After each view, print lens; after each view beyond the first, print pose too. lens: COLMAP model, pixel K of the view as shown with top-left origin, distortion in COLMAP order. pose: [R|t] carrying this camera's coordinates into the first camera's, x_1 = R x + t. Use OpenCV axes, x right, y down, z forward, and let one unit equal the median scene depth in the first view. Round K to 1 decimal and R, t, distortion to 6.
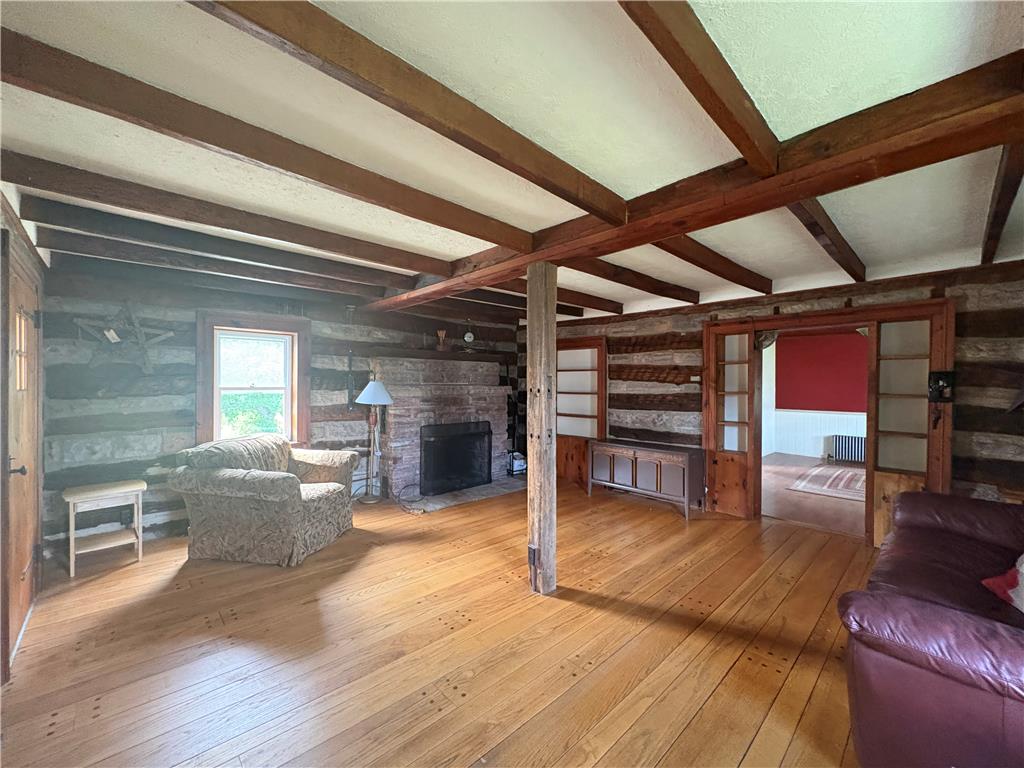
lens RADIAL K [[410.1, 0, 512.0], [0, 410.1, 384.0], [0, 0, 1]] dist [-0.000190, -0.000007]
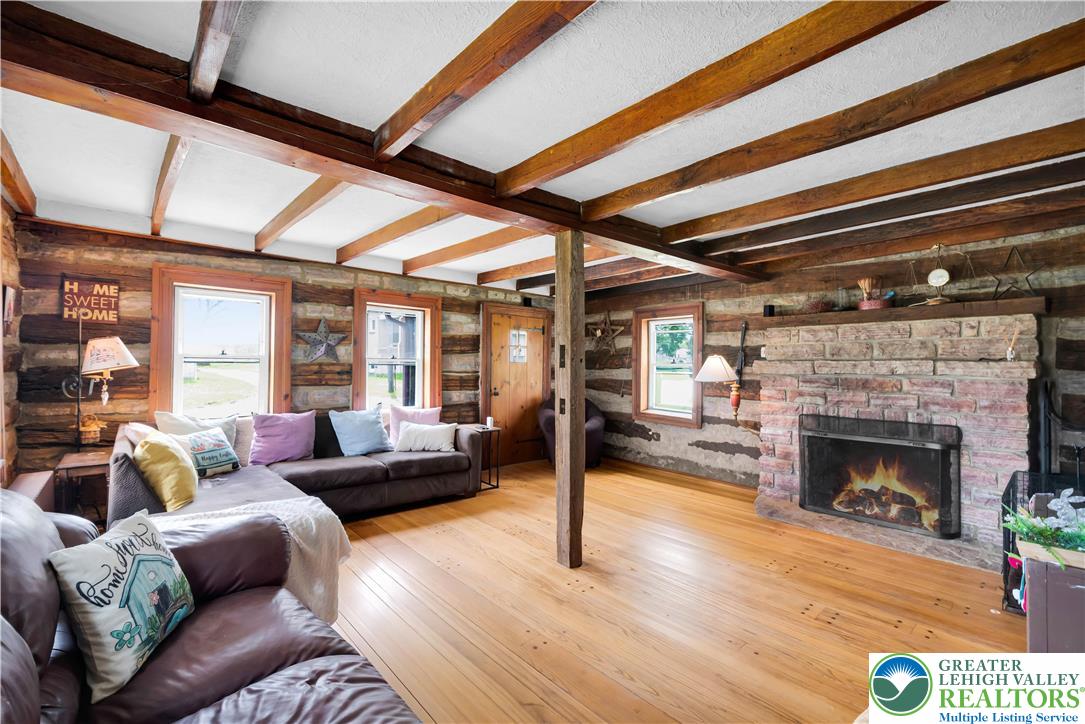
lens RADIAL K [[478.6, 0, 542.5], [0, 478.6, 362.0], [0, 0, 1]] dist [-0.000687, -0.000074]
pose [[-0.035276, -0.010825, -0.999319, 0.680556], [-0.006307, 0.999924, -0.010609, 0.017929], [0.999358, 0.005929, -0.035341, 0.543604]]
